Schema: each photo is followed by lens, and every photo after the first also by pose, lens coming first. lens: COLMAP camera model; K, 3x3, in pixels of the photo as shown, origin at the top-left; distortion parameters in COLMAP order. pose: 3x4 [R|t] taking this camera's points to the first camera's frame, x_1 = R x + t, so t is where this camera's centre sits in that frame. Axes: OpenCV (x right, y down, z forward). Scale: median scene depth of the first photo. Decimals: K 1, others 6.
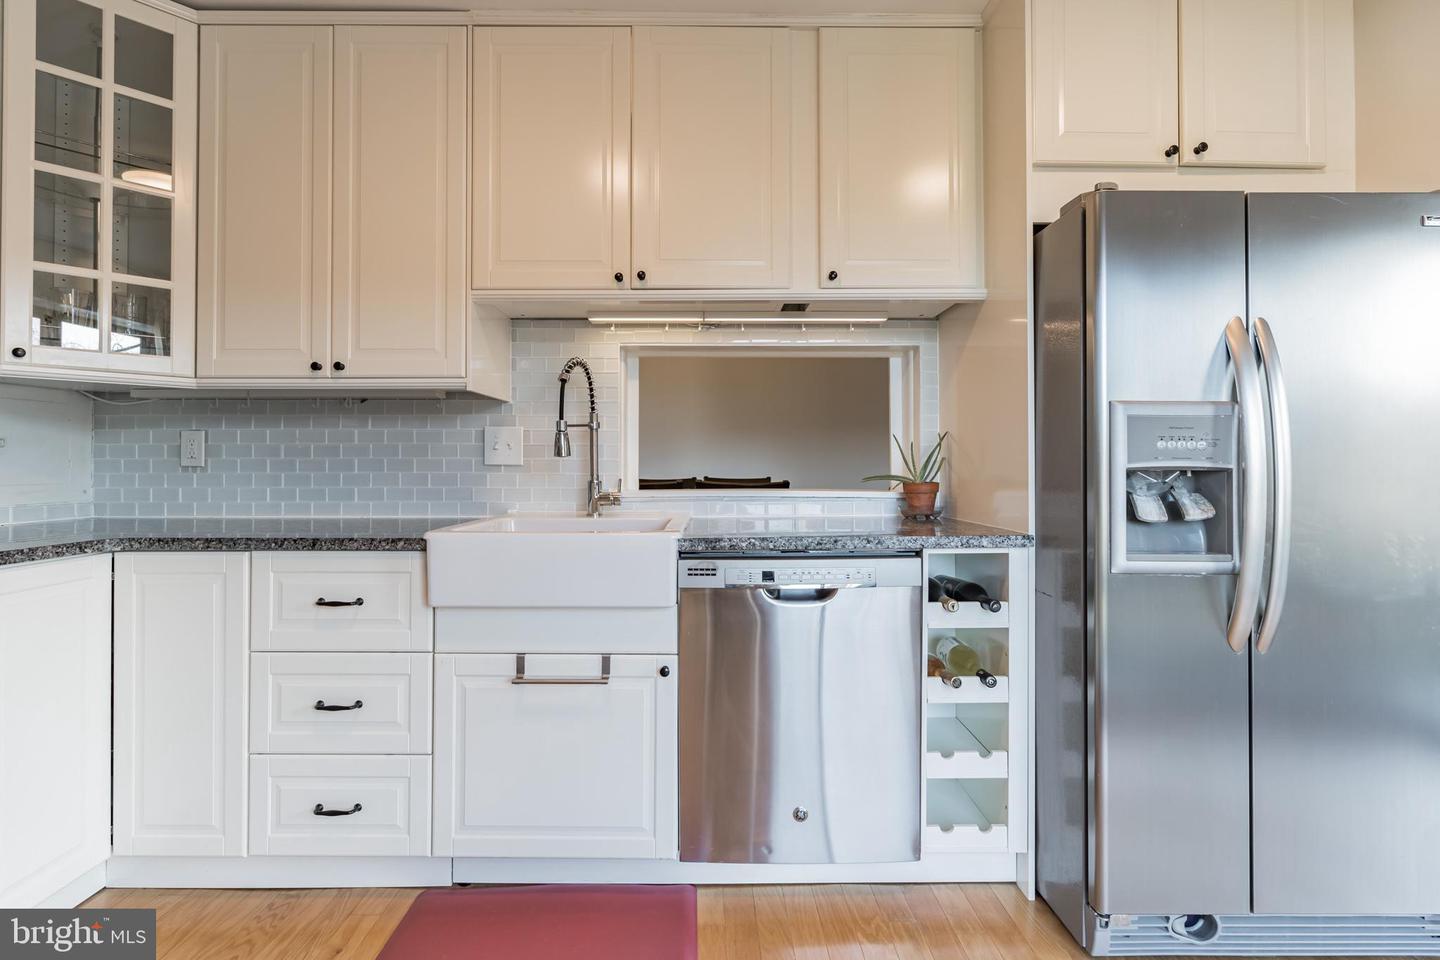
lens RADIAL K [[665.8, 0, 719.3], [0, 665.8, 456.3], [0, 0, 1]] dist [-0.003196, -0.000360]
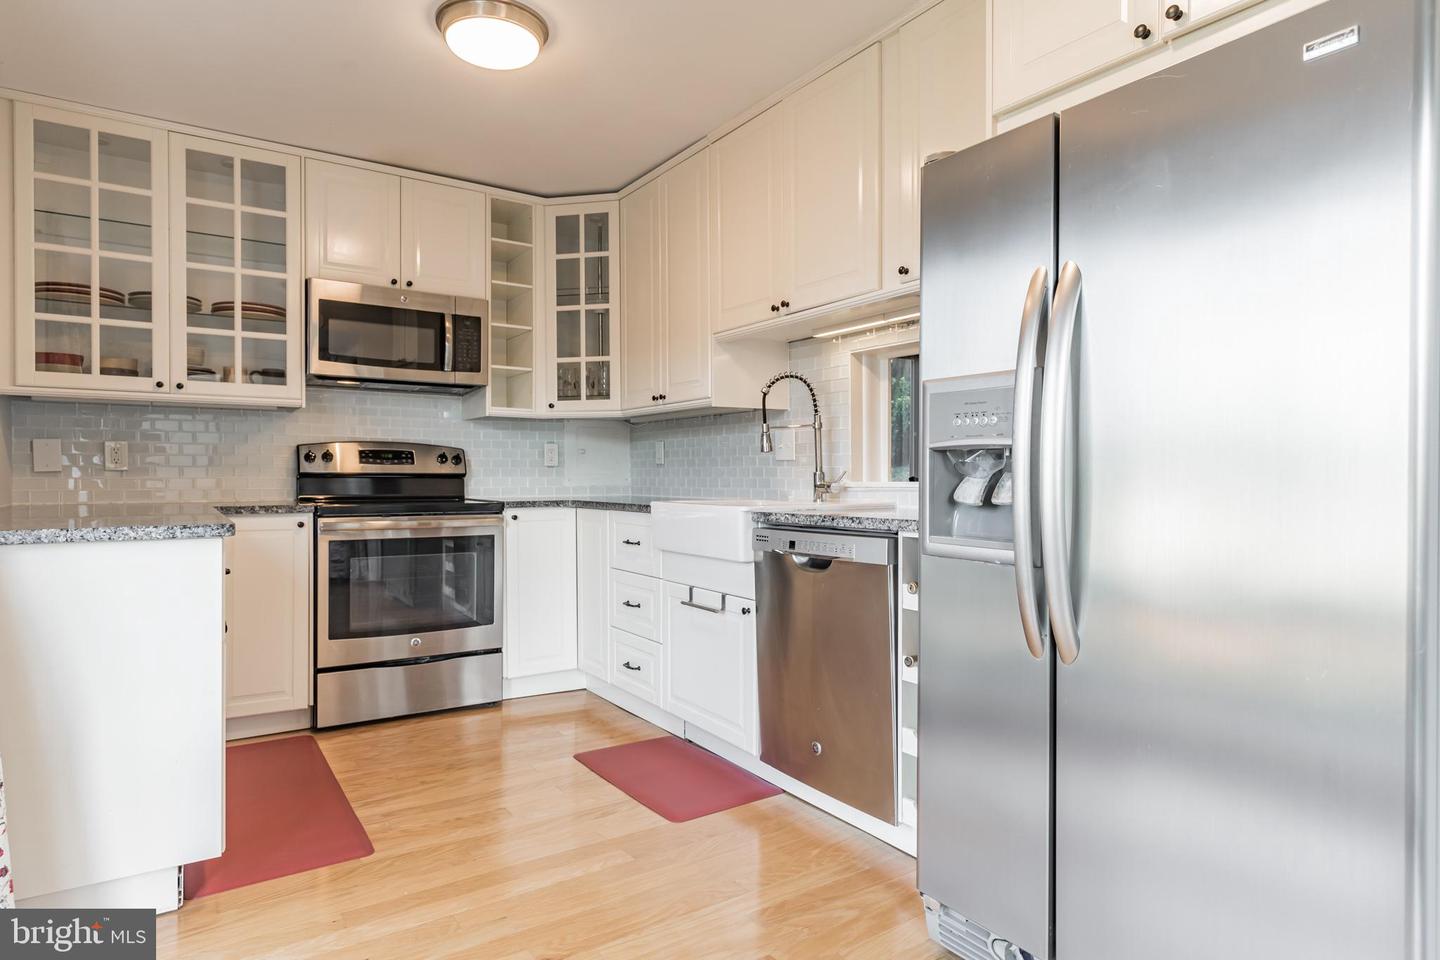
lens RADIAL K [[788.3, 0, 699.2], [0, 788.3, 480.5], [0, 0, 1]] dist [0.015005, 0.000166]
pose [[0.553233, 0.006000, -0.833005, 1.041868], [0.013652, 0.999774, 0.016268, 0.031349], [0.832915, -0.020372, 0.553026, 0.050226]]
